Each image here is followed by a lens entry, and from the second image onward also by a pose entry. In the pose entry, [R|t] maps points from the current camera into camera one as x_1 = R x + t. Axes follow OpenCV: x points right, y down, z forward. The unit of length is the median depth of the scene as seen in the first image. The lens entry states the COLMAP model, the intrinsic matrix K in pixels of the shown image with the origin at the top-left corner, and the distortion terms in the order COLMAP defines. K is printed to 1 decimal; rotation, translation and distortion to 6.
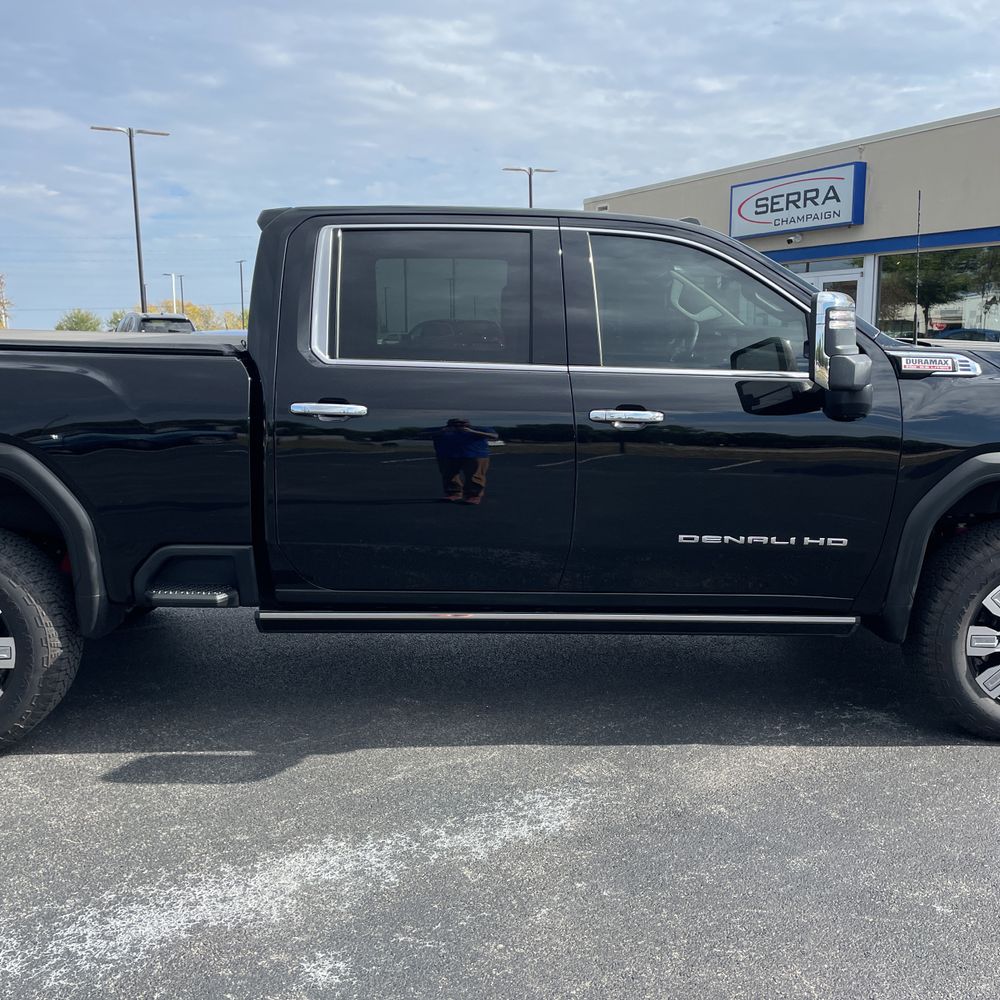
lens RADIAL K [[1019.0, 0, 496.8], [0, 1019.0, 488.6], [0, 0, 1]] dist [0.112105, -0.209955]
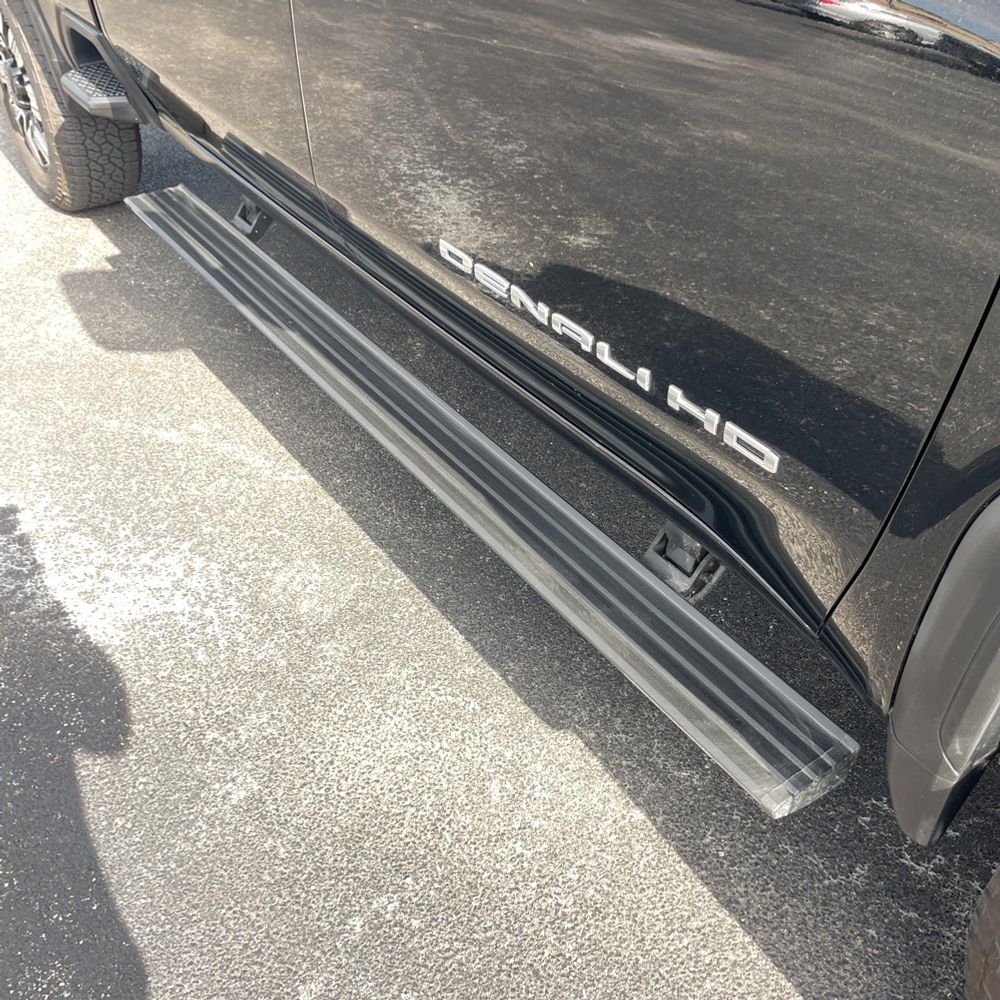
lens RADIAL K [[1009.3, 0, 500.7], [0, 1009.3, 487.0], [0, 0, 1]] dist [0.082614, -0.107935]
pose [[0.541277, 0.506183, -0.671414, 0.485987], [-0.121272, 0.837148, 0.533364, -0.080815], [0.832053, -0.207274, 0.514515, 0.792652]]
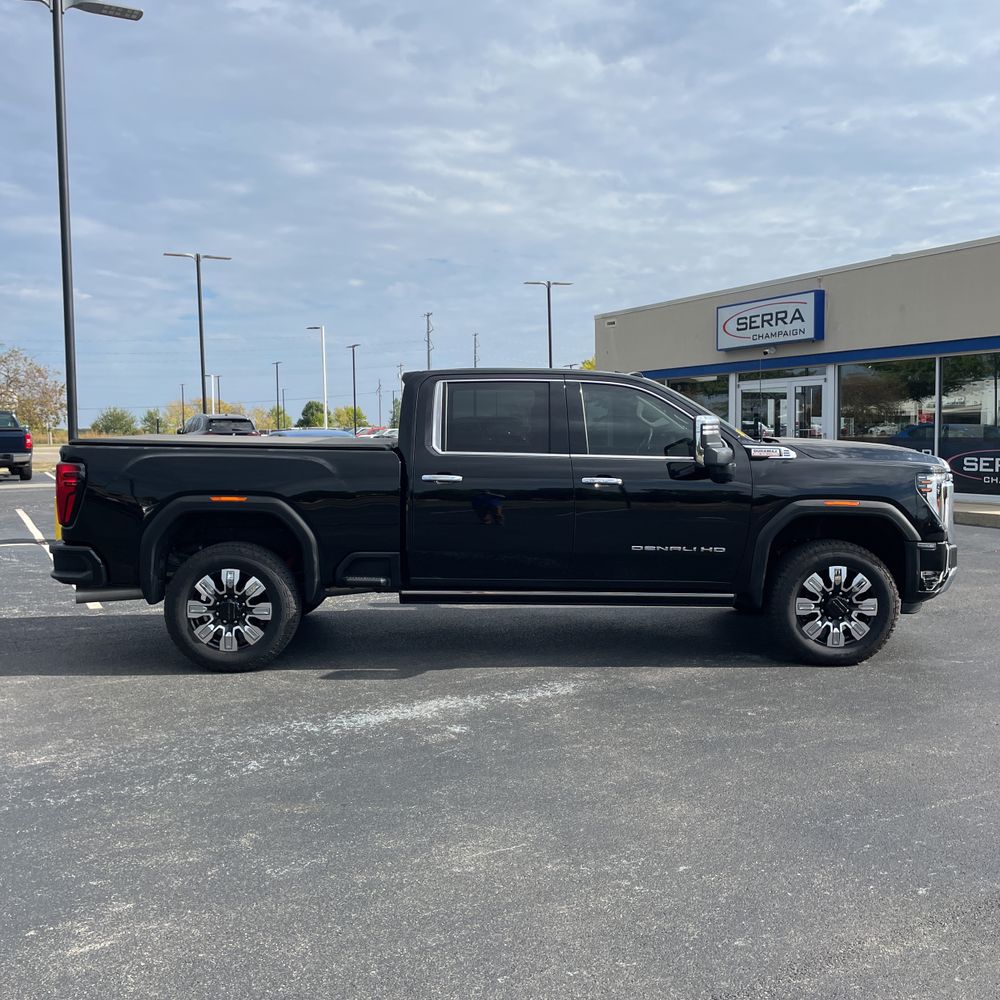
lens RADIAL K [[1019.0, 0, 496.8], [0, 1019.0, 488.6], [0, 0, 1]] dist [0.112105, -0.209955]
pose [[0.999790, -0.006196, -0.019549, -0.026074], [0.004408, 0.995913, -0.090207, 0.105284], [0.020028, 0.090102, 0.995731, -0.814867]]
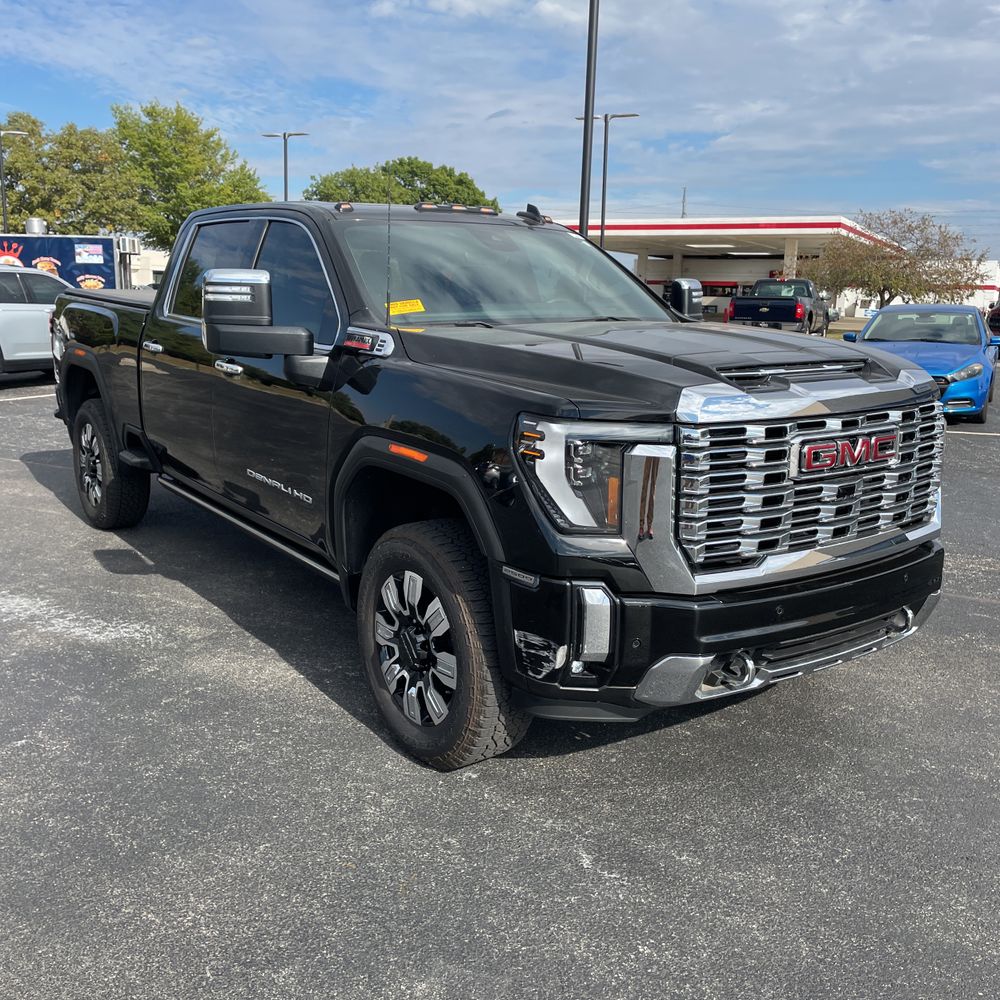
lens RADIAL K [[1009.3, 0, 500.7], [0, 1009.3, 487.0], [0, 0, 1]] dist [0.082614, -0.107935]
pose [[0.553654, 0.173603, -0.814450, 1.315769], [-0.152937, 0.982591, 0.105478, -0.105323], [0.818582, 0.066161, 0.570566, 0.550458]]
